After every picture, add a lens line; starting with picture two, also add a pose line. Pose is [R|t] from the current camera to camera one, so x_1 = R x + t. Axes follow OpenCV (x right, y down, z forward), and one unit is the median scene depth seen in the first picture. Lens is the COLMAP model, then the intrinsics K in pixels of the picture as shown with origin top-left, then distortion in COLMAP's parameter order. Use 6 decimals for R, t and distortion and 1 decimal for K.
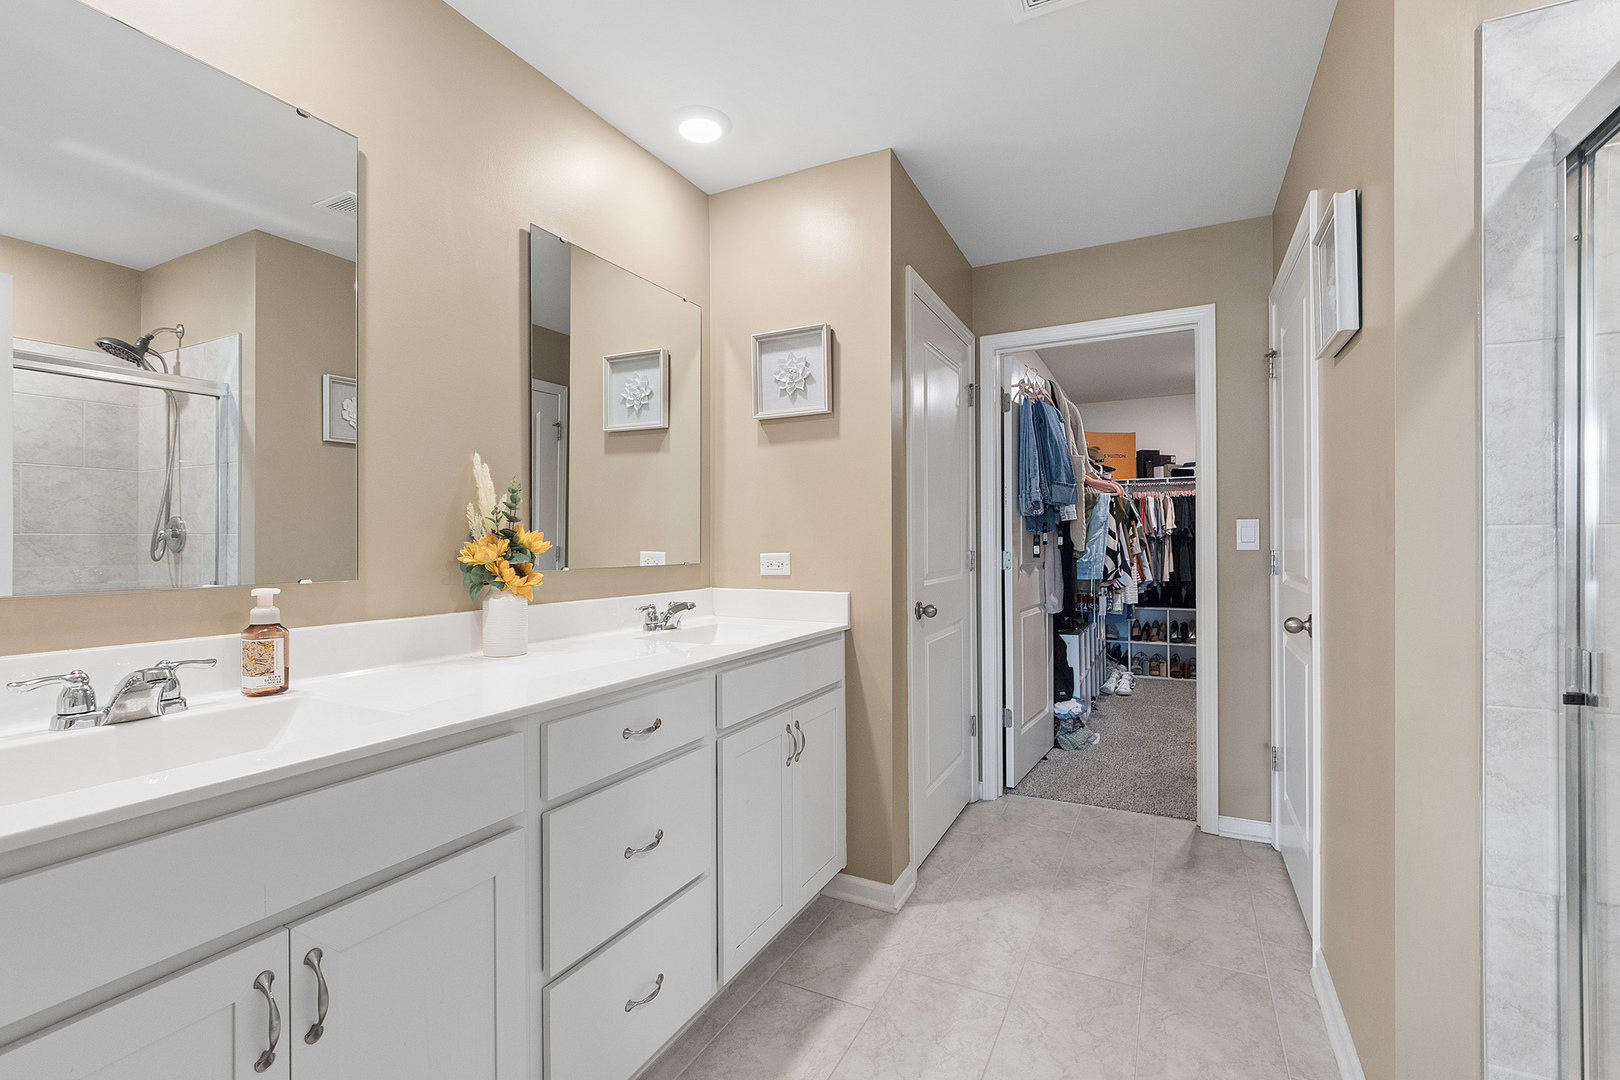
lens RADIAL K [[722.1, 0, 806.8], [0, 722.1, 528.4], [0, 0, 1]] dist [-0.002845, -0.000343]
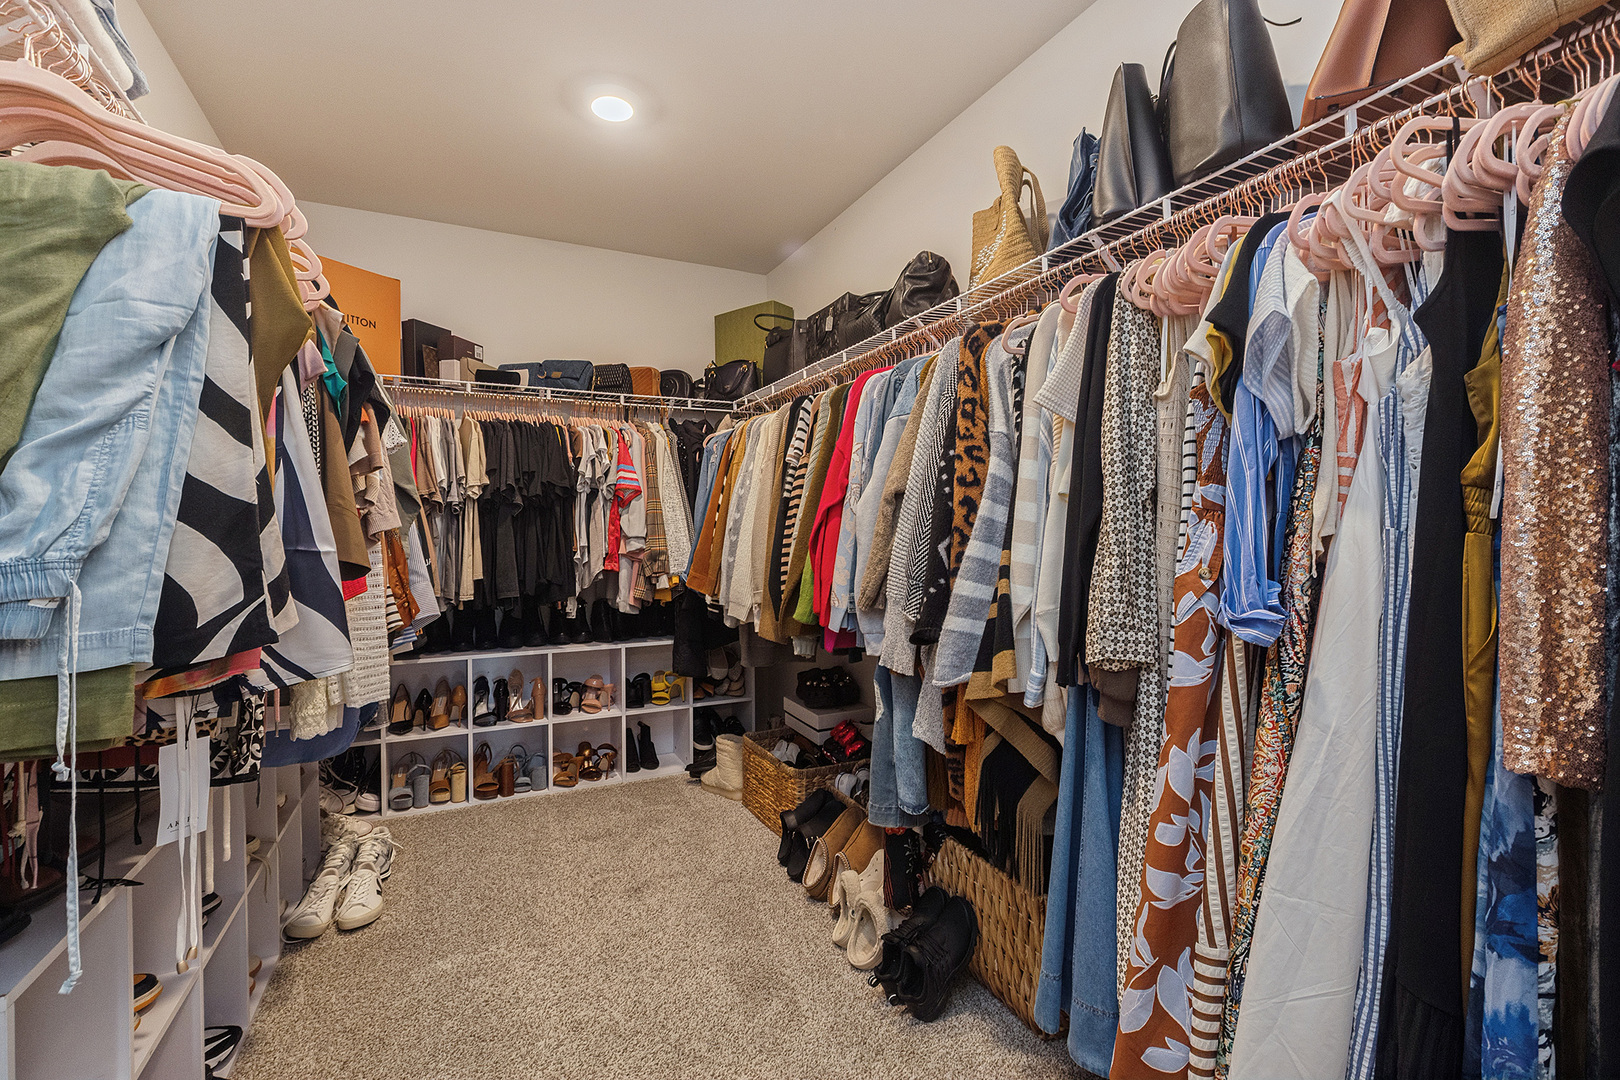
lens RADIAL K [[722.1, 0, 806.8], [0, 722.1, 528.4], [0, 0, 1]] dist [-0.002845, -0.000343]
pose [[0.602346, 0.000565, 0.798235, 0.301344], [-0.002140, 0.999997, 0.000907, 0.030865], [-0.798232, -0.002255, 0.602346, 0.634022]]
